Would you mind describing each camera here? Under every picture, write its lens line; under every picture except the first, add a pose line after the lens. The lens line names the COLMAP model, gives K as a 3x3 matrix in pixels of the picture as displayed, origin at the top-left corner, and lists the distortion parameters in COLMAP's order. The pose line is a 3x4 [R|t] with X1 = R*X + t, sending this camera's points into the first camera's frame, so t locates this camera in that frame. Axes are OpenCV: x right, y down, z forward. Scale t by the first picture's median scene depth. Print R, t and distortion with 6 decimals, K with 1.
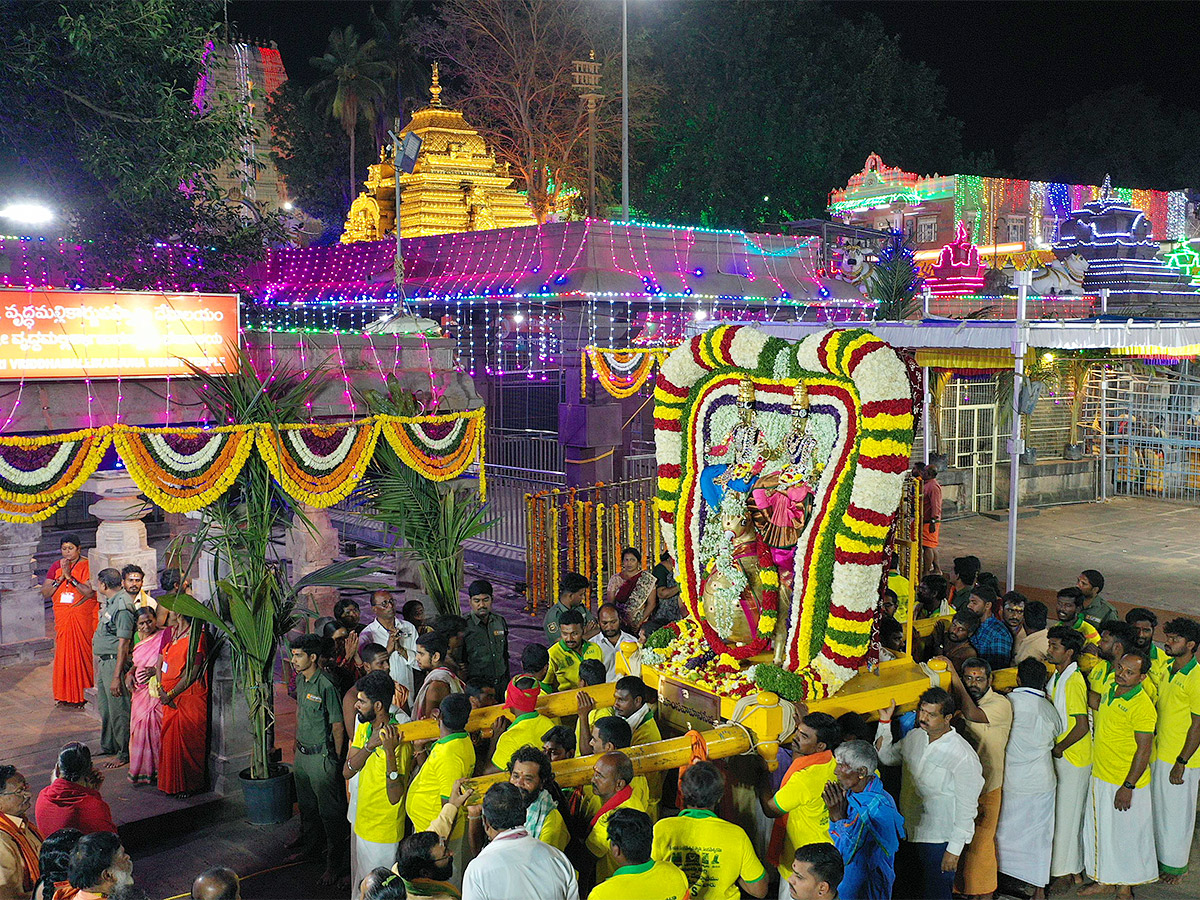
lens RADIAL K [[1205.2, 0, 596.8], [0, 1205.2, 470.5], [0, 0, 1]] dist [0.003173, -0.018846]
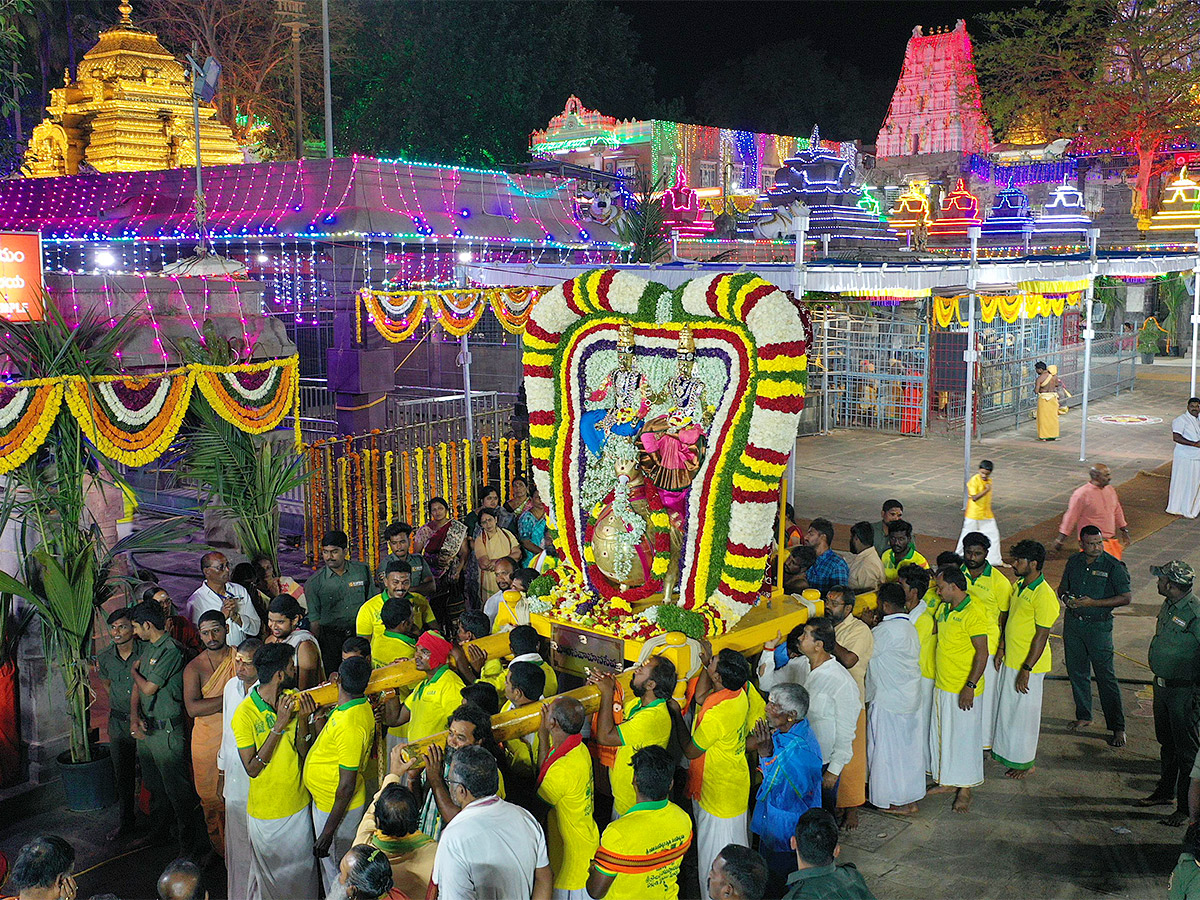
lens RADIAL K [[1205.2, 0, 596.8], [0, 1205.2, 470.5], [0, 0, 1]] dist [0.003173, -0.018846]
pose [[0.971145, -0.036021, 0.235753, -0.101031], [0.024715, 0.998406, 0.050741, -0.003806], [-0.237205, -0.043450, 0.970488, 0.020826]]
